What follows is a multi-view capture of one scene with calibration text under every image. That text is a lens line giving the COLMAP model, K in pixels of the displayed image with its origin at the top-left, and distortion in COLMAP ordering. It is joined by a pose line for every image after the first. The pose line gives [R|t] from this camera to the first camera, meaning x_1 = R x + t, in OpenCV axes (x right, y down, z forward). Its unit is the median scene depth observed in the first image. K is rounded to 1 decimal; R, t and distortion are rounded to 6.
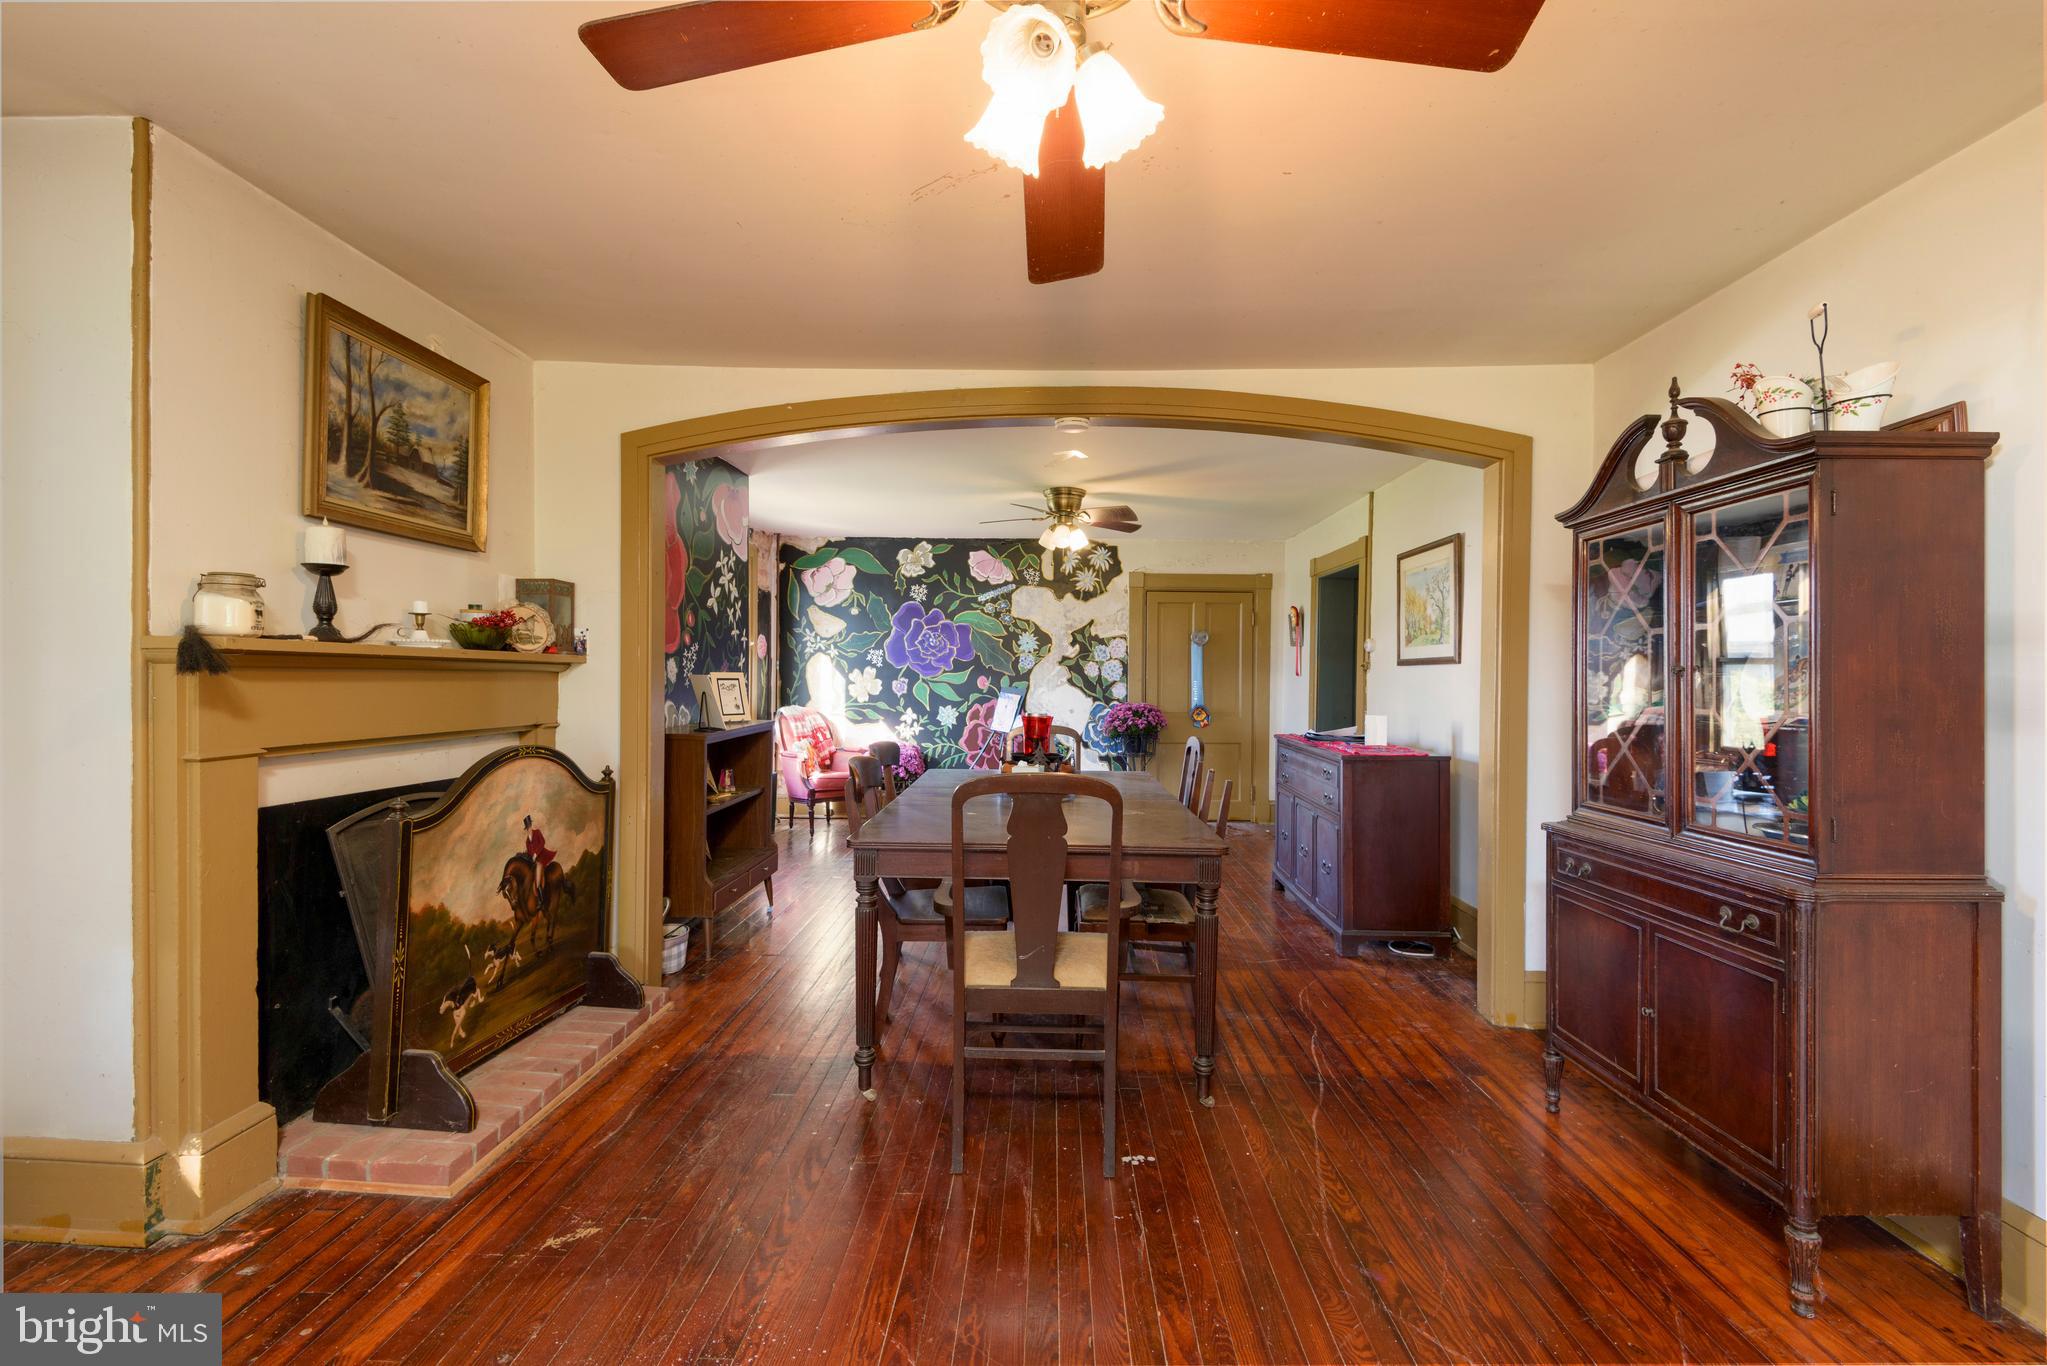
lens RADIAL K [[937.0, 0, 1019.6], [0, 937.0, 683.0], [0, 0, 1]] dist [0.001824, 0.000035]
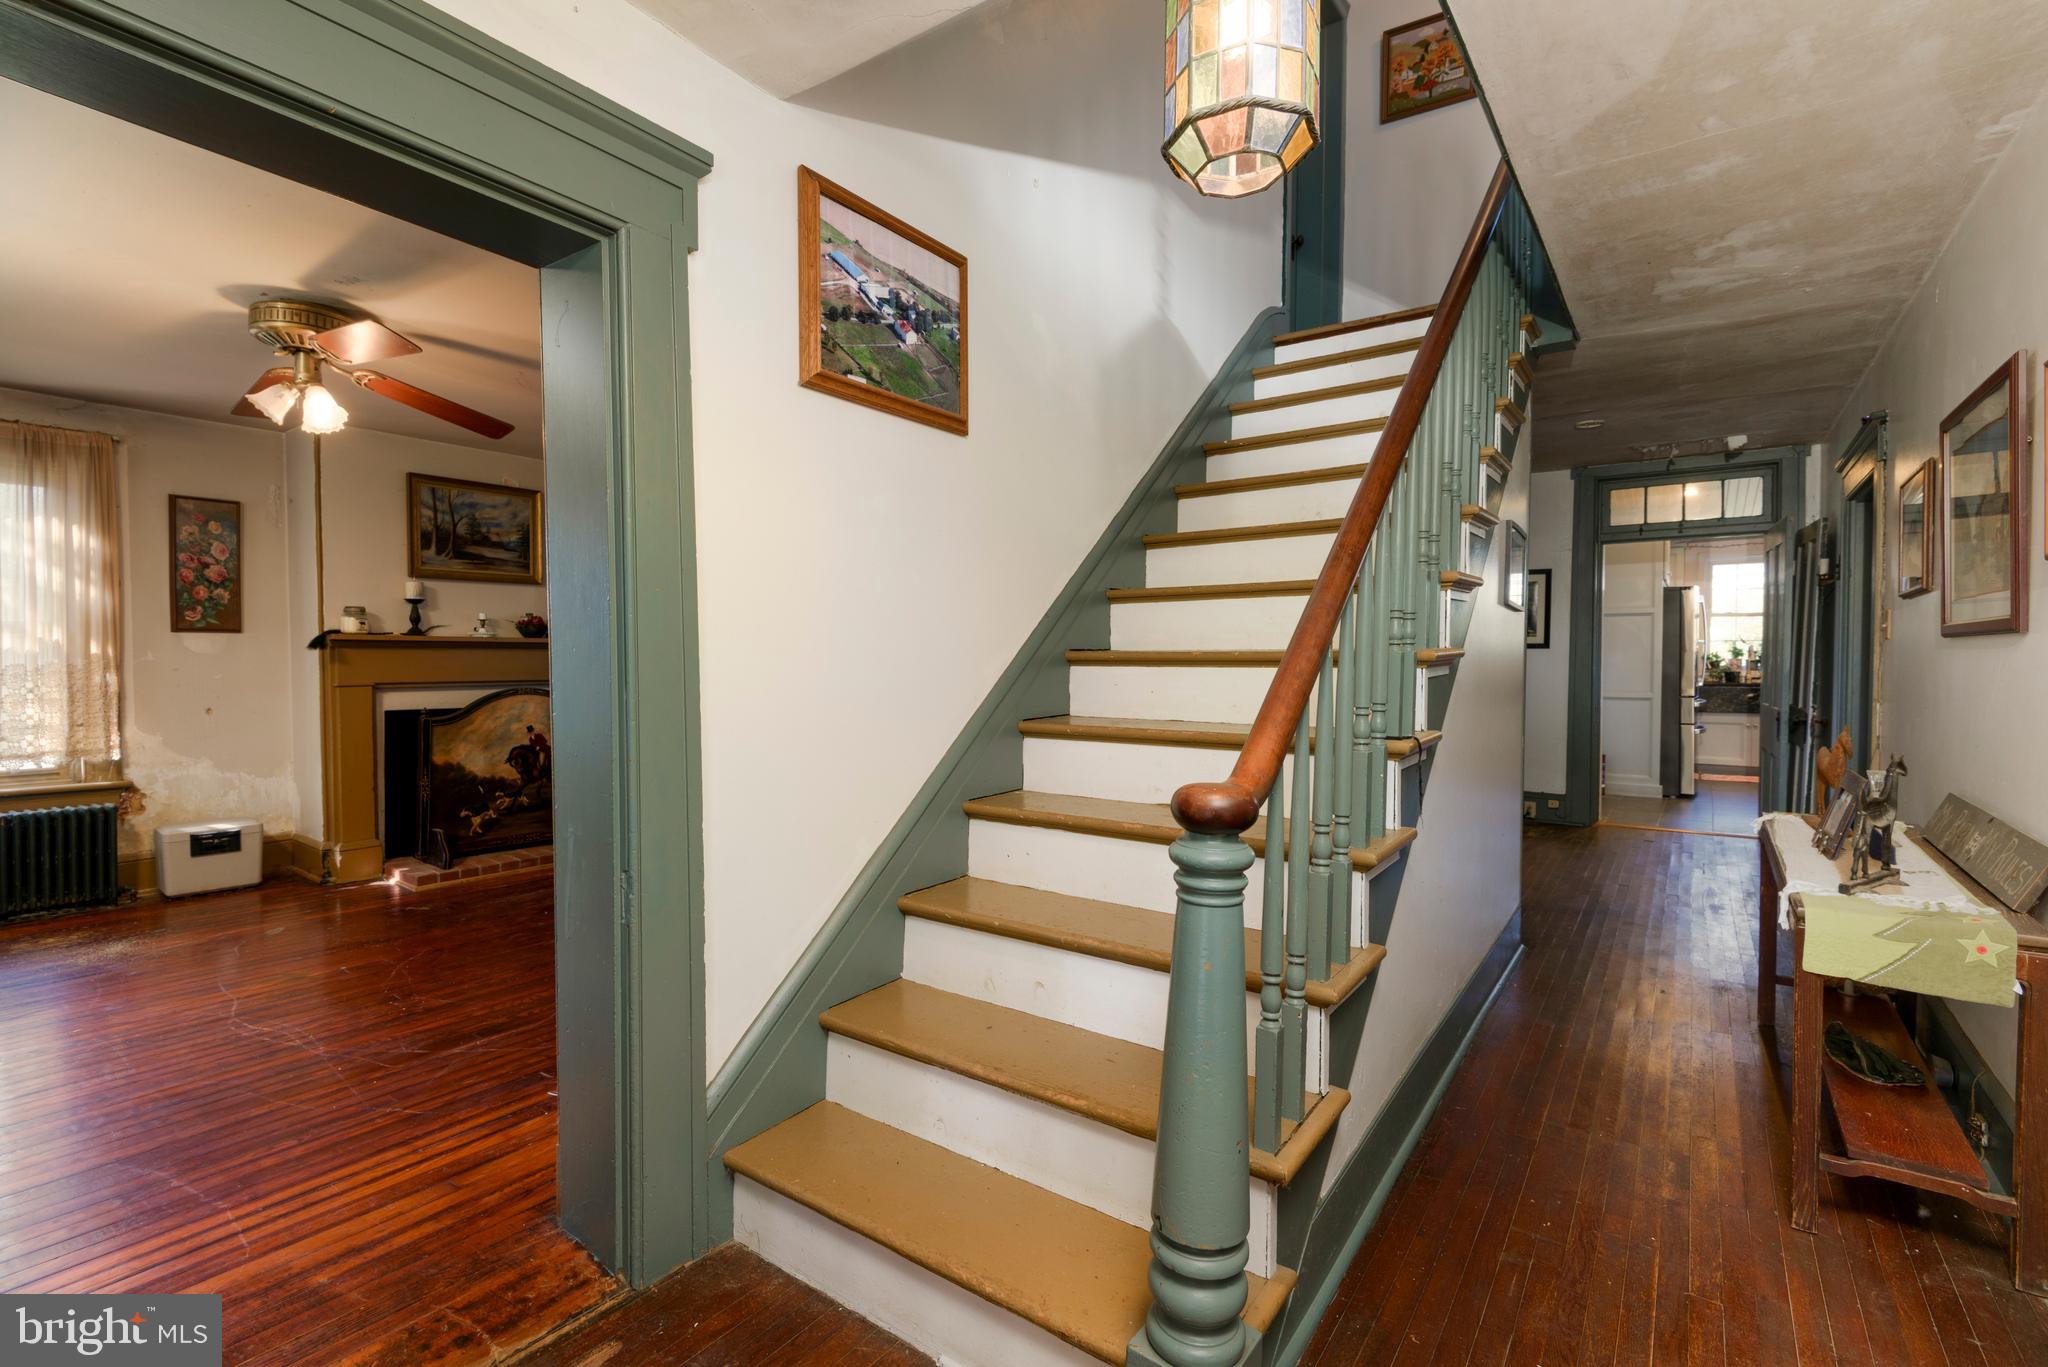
lens RADIAL K [[937.4, 0, 1033.4], [0, 937.4, 681.7], [0, 0, 1]] dist [0.001824, 0.000035]
pose [[0.833538, 0.008002, -0.552404, 1.493995], [0.002380, 0.999834, 0.018074, 0.025000], [0.552457, -0.016380, 0.833380, -0.005746]]
